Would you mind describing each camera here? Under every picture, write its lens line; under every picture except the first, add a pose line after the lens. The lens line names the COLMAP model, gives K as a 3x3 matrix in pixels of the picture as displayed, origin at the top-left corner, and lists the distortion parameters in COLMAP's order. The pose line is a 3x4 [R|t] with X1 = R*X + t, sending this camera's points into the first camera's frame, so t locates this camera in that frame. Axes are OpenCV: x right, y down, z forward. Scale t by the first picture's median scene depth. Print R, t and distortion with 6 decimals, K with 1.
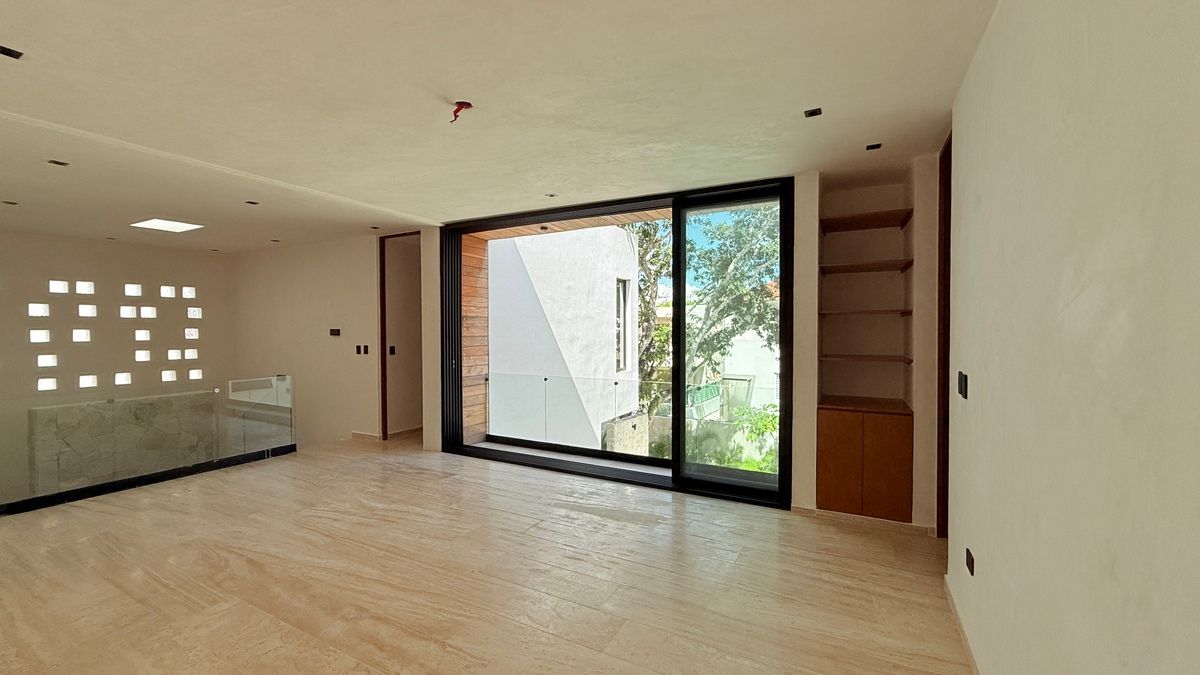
lens RADIAL K [[477.4, 0, 595.7], [0, 477.4, 338.0], [0, 0, 1]] dist [0.002395, 0.000086]
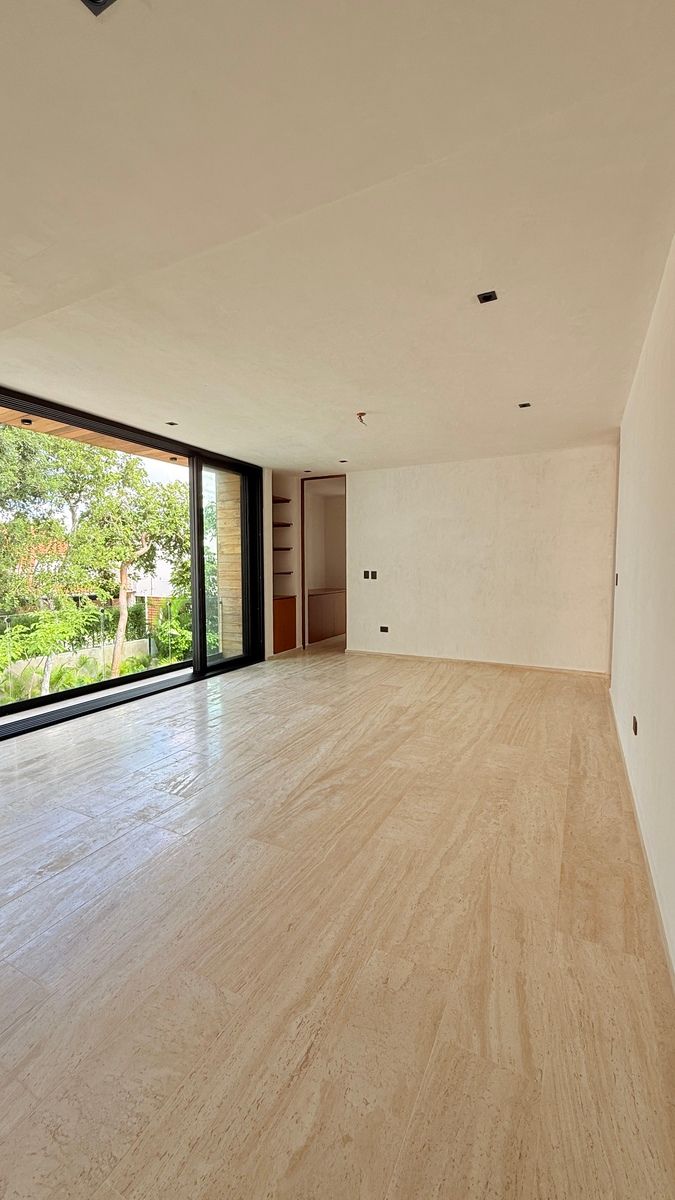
lens RADIAL K [[477.4, 0, 331.6], [0, 477.4, 598.4], [0, 0, 1]] dist [0.002395, 0.000086]
pose [[-0.012486, -0.070049, 0.997465, -0.973634], [0.024009, 0.997235, 0.070333, 0.013184], [-0.999634, 0.024826, -0.010770, 0.566705]]
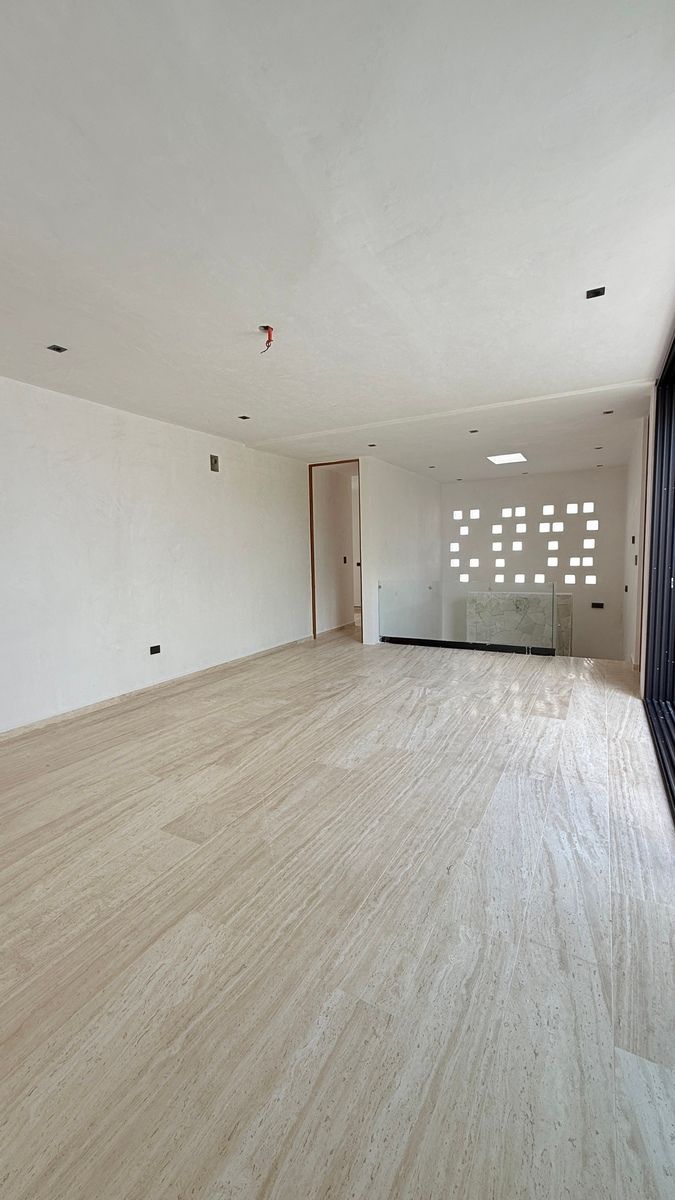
lens RADIAL K [[477.4, 0, 339.8], [0, 477.4, 597.1], [0, 0, 1]] dist [0.002395, 0.000086]
pose [[0.003927, 0.098453, -0.995134, 0.433585], [0.000253, 0.995142, 0.098455, 0.007207], [0.999992, -0.000638, 0.003883, 0.580878]]
